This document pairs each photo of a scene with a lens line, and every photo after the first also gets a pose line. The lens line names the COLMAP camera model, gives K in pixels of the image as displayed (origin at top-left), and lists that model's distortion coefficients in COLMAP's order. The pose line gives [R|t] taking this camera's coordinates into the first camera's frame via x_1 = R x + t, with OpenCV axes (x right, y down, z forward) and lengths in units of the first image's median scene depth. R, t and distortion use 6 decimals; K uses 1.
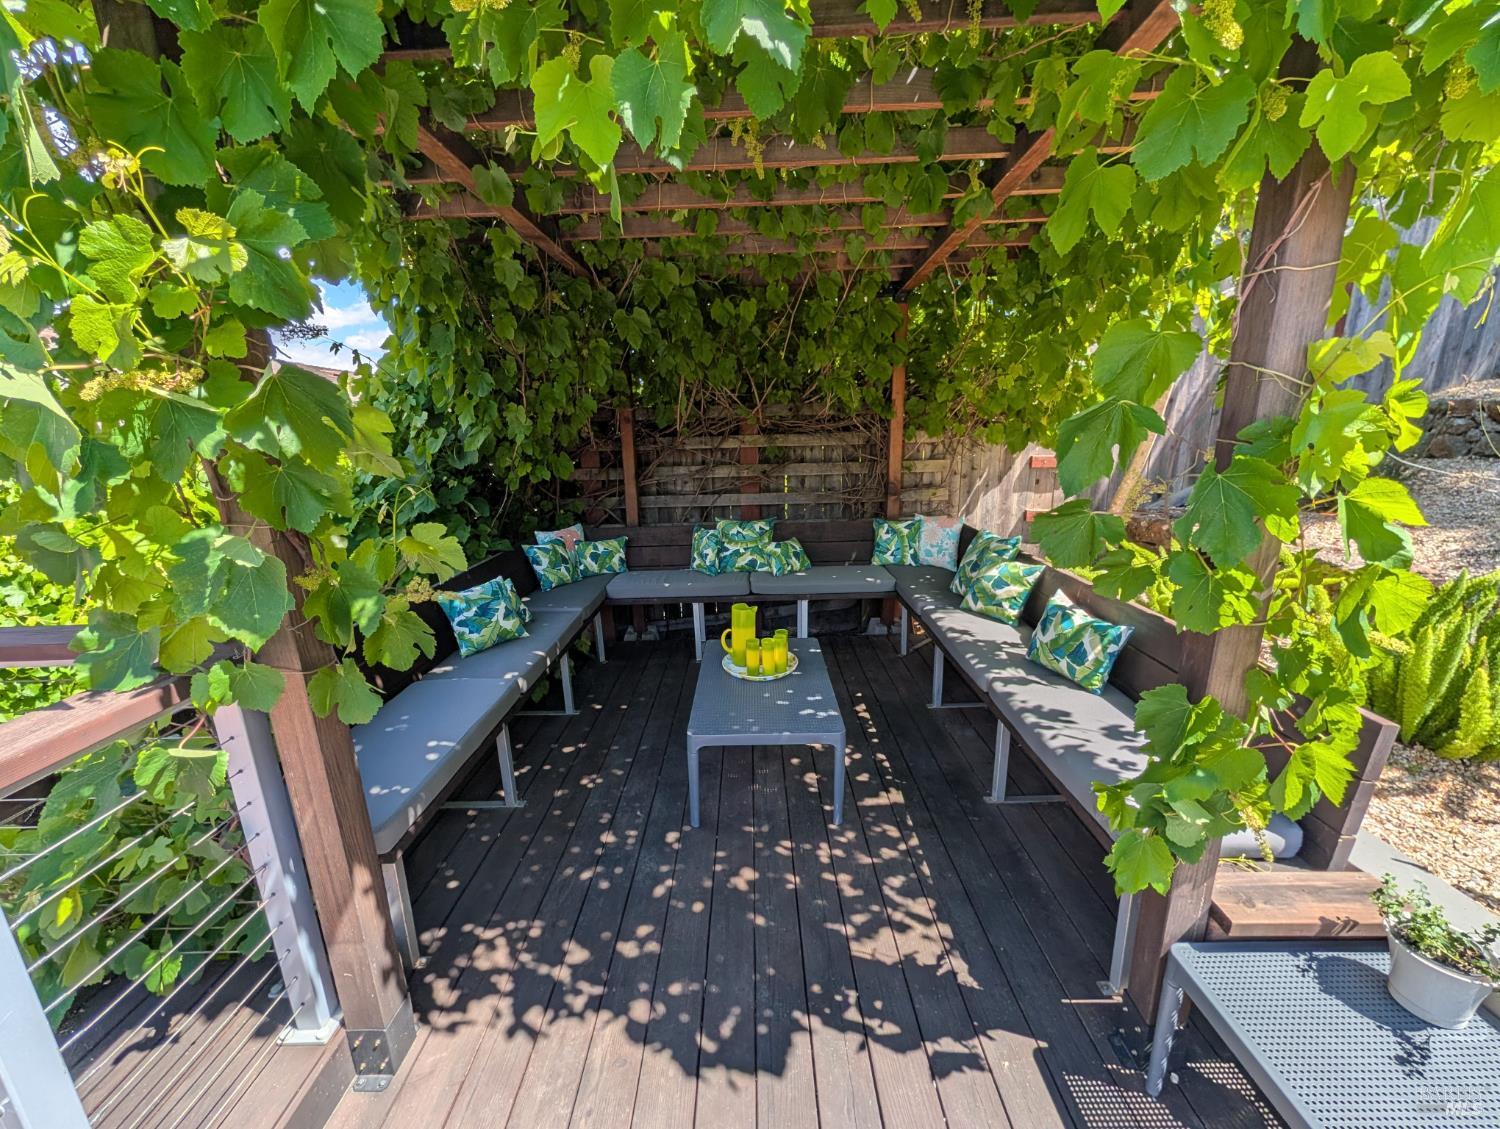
lens RADIAL K [[574.6, 0, 746.7], [0, 574.6, 567.9], [0, 0, 1]] dist [0.001580, 0.000343]
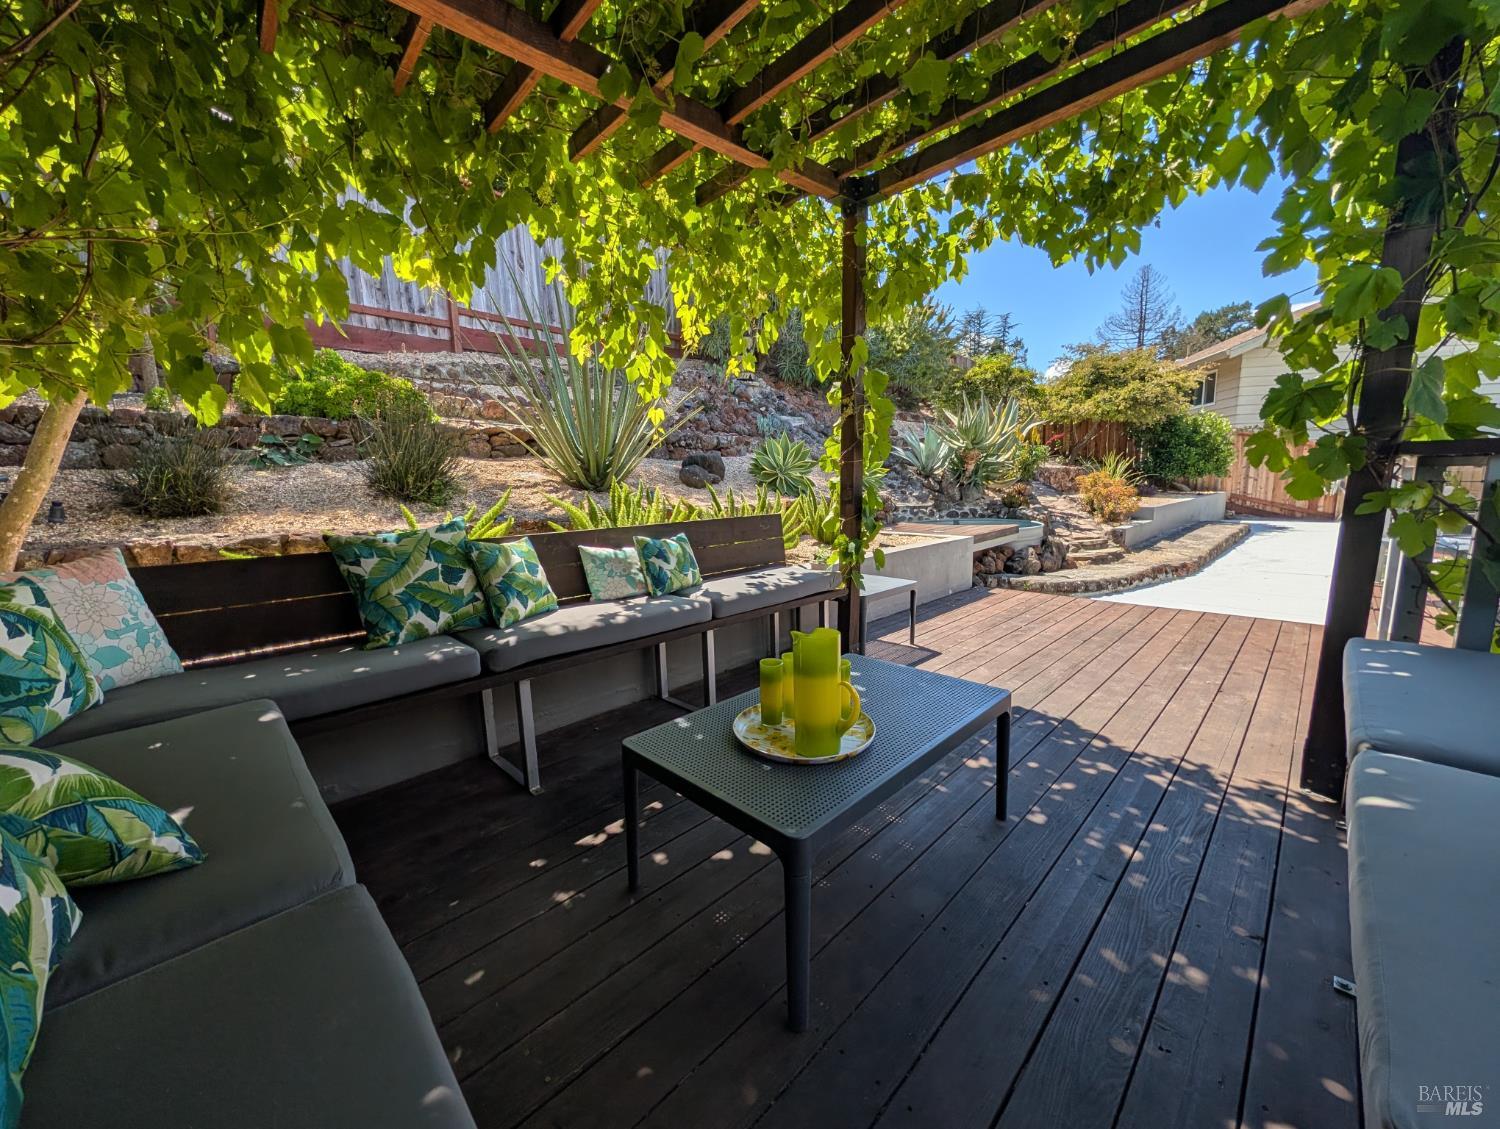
lens RADIAL K [[574.6, 0, 750.2], [0, 574.6, 564.8], [0, 0, 1]] dist [0.001580, 0.000343]
pose [[-0.710206, -0.062664, 0.701199, -0.523615], [0.205892, 0.933992, 0.292004, -0.245444], [-0.673213, 0.351755, -0.650425, 2.263534]]
